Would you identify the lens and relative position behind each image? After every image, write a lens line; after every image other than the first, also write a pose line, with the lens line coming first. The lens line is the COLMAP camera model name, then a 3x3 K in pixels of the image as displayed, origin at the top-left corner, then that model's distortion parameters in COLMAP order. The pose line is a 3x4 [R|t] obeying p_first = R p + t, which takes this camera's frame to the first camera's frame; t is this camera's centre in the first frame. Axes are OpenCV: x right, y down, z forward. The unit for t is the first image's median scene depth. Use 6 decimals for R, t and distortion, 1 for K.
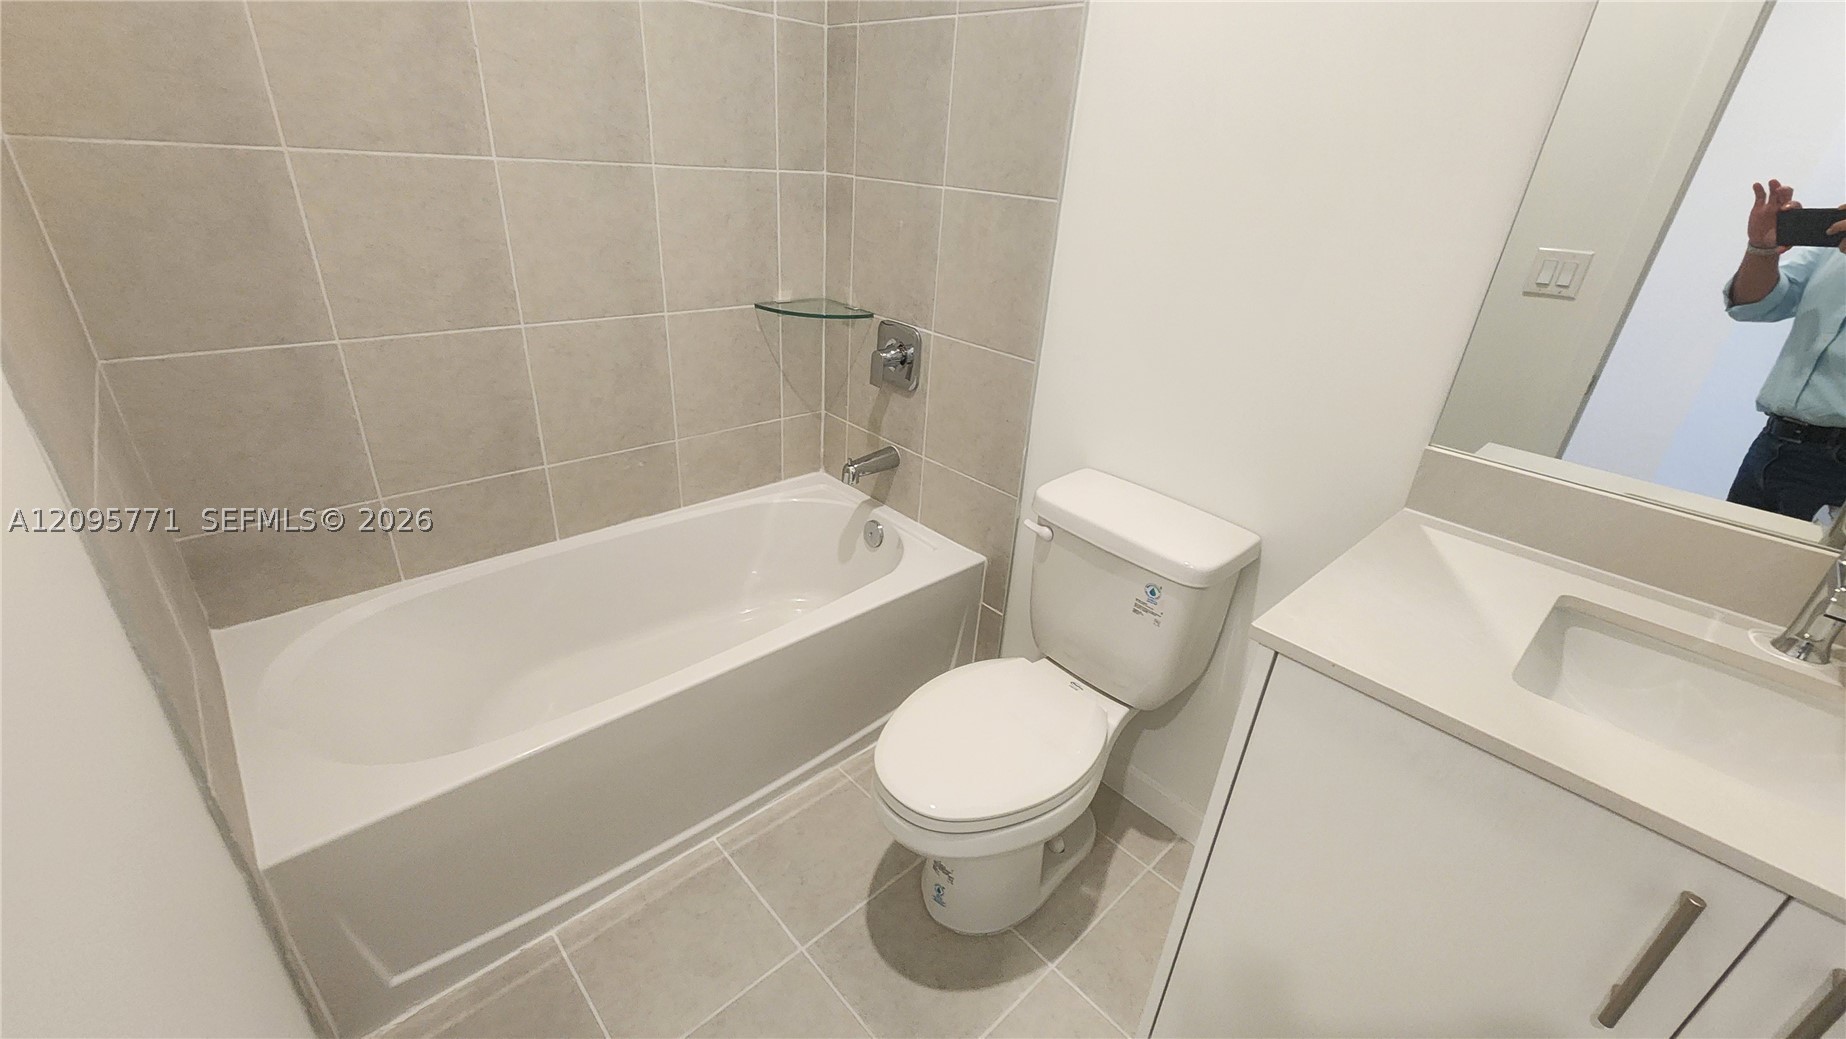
lens RADIAL K [[757.5, 0, 920.0], [0, 757.5, 527.8], [0, 0, 1]] dist [-0.001073, 0.001286]
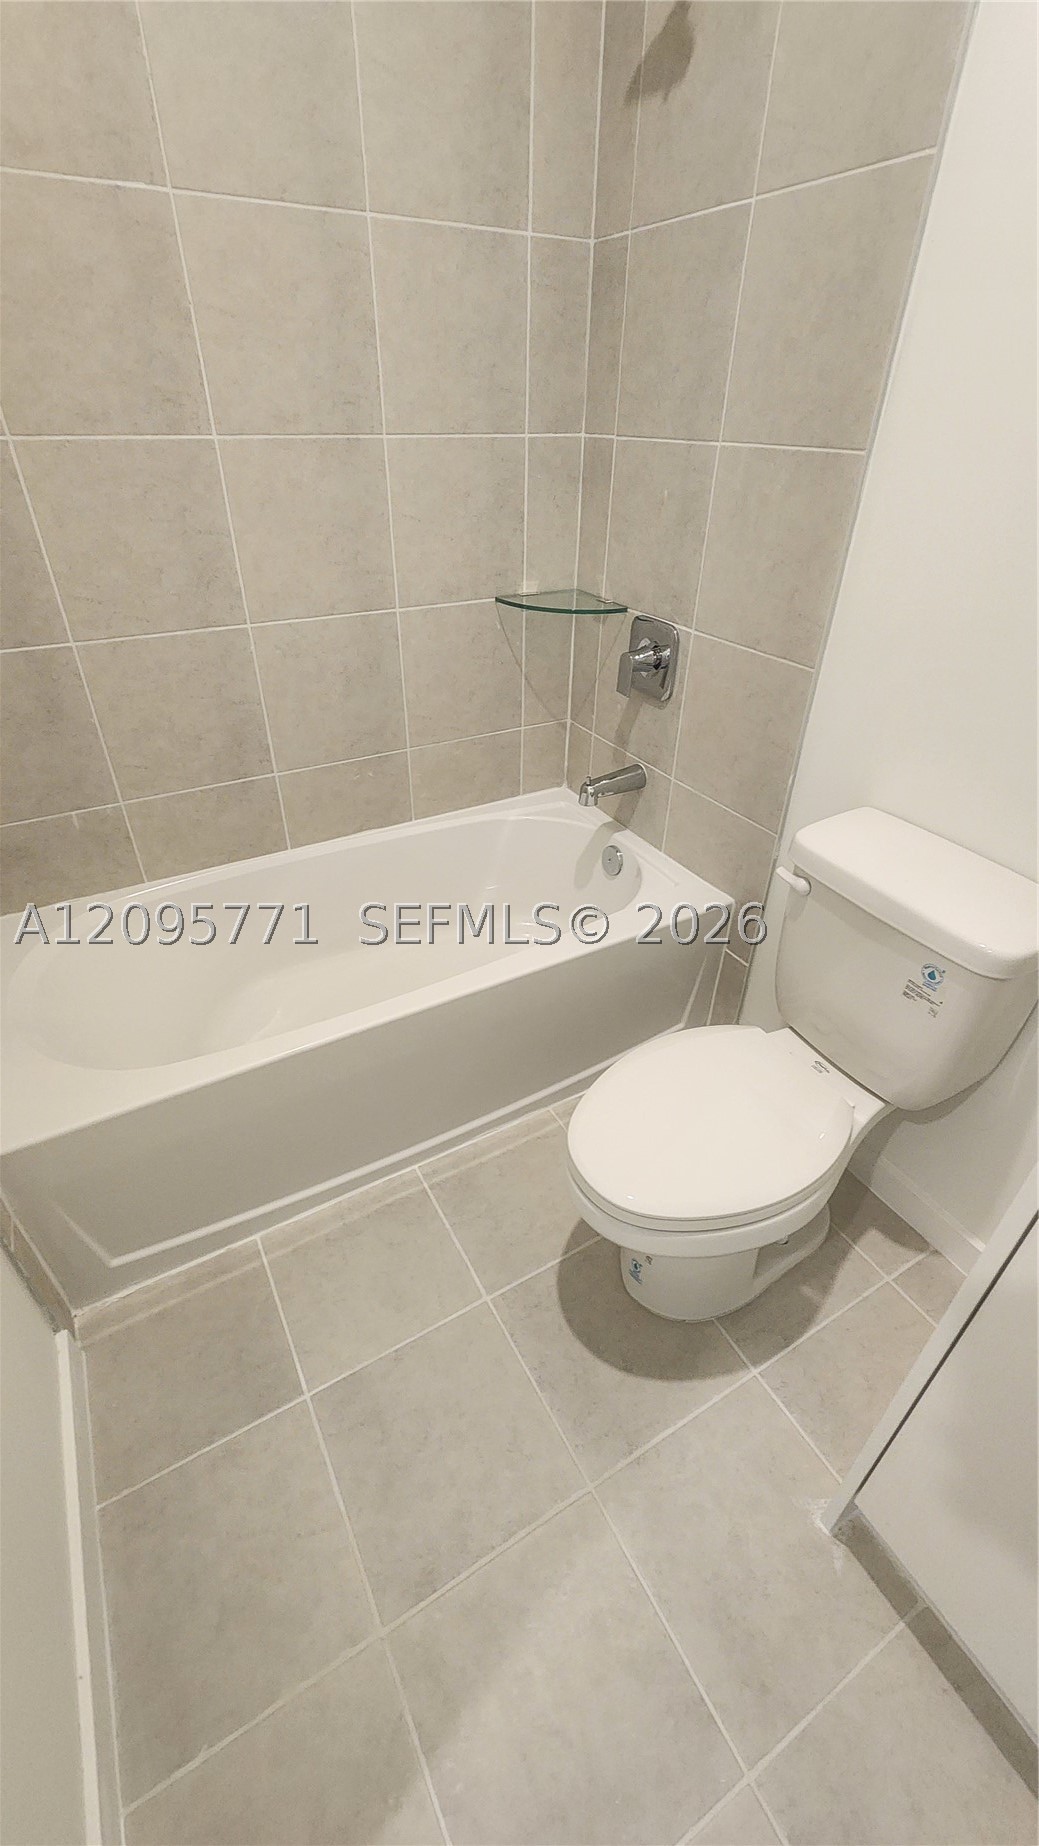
lens RADIAL K [[757.5, 0, 513.2], [0, 757.5, 929.0], [0, 0, 1]] dist [-0.001073, 0.001286]
pose [[0.970774, 0.085520, -0.224241, 0.048311], [-0.055305, 0.988925, 0.137727, -0.041837], [0.233536, -0.121300, 0.964752, 0.121071]]
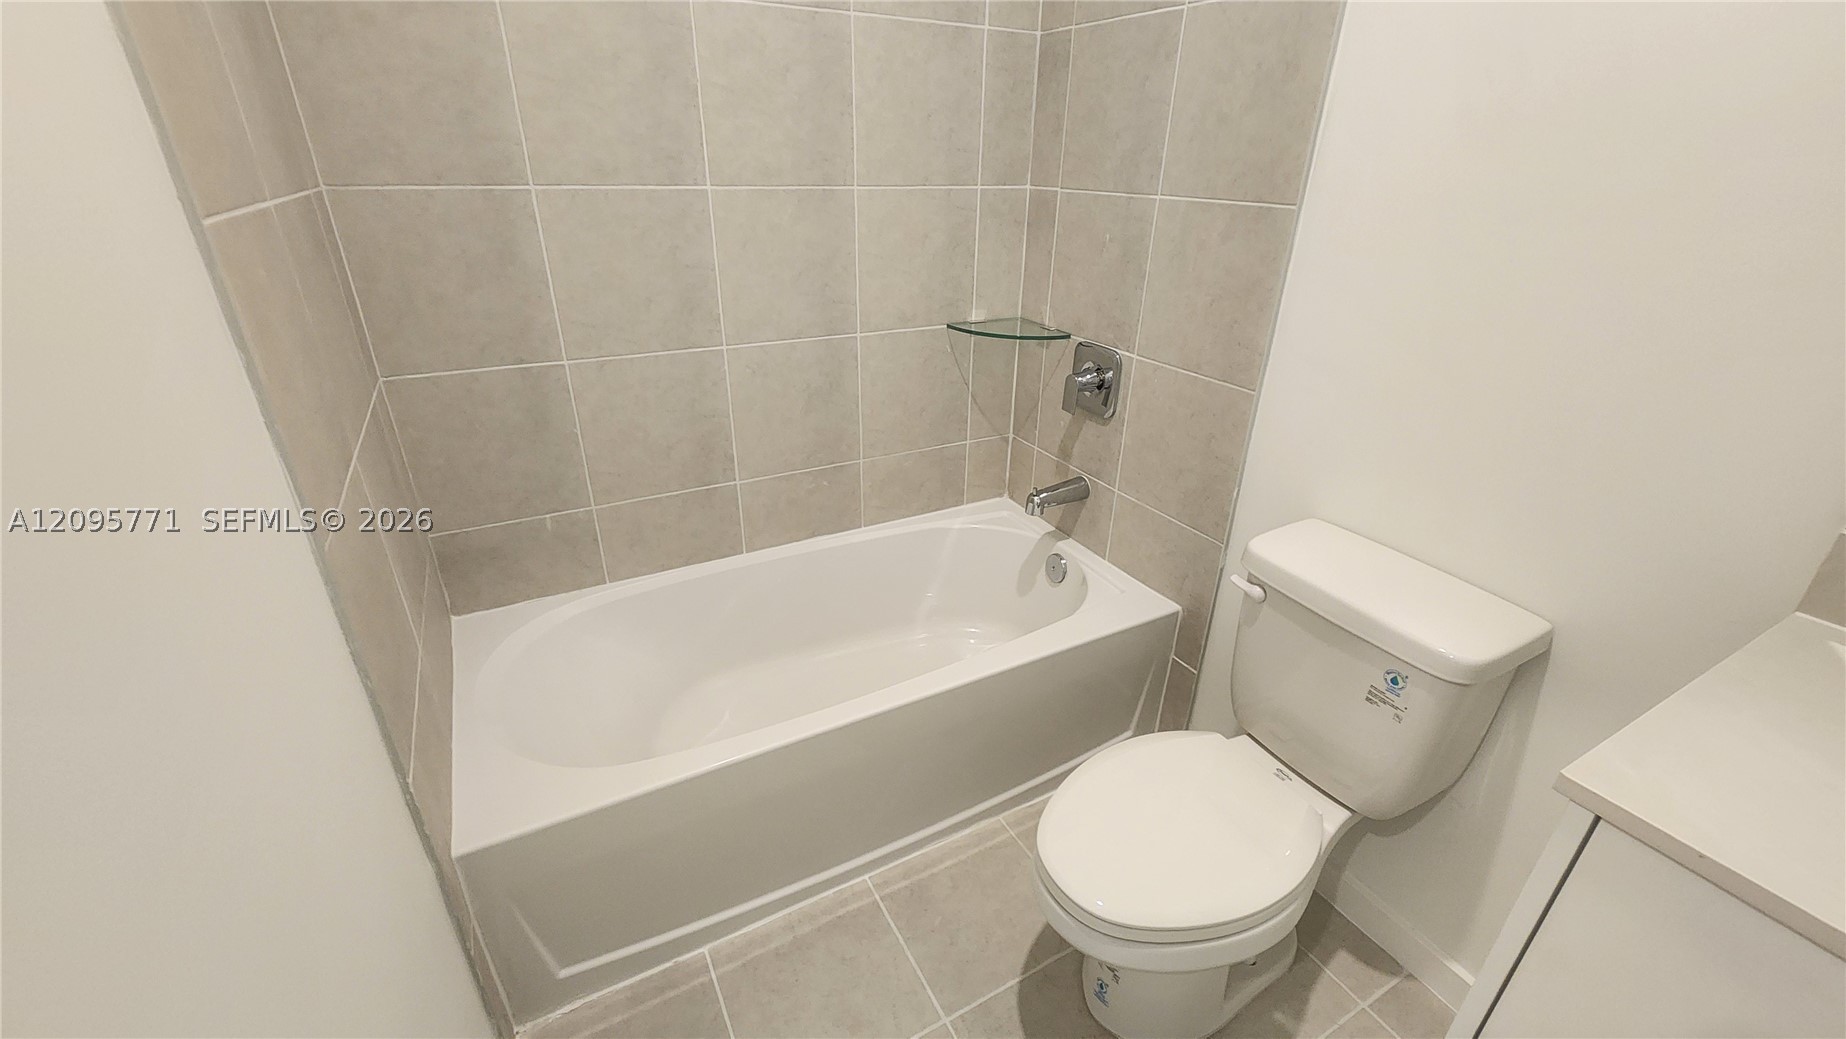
lens RADIAL K [[757.5, 0, 921.6], [0, 757.5, 528.0], [0, 0, 1]] dist [-0.001073, 0.001286]
pose [[0.968501, 0.063444, -0.240791, 0.000524], [-0.067006, 0.997731, -0.006626, -0.034277], [0.239824, 0.022552, 0.970554, 0.072720]]
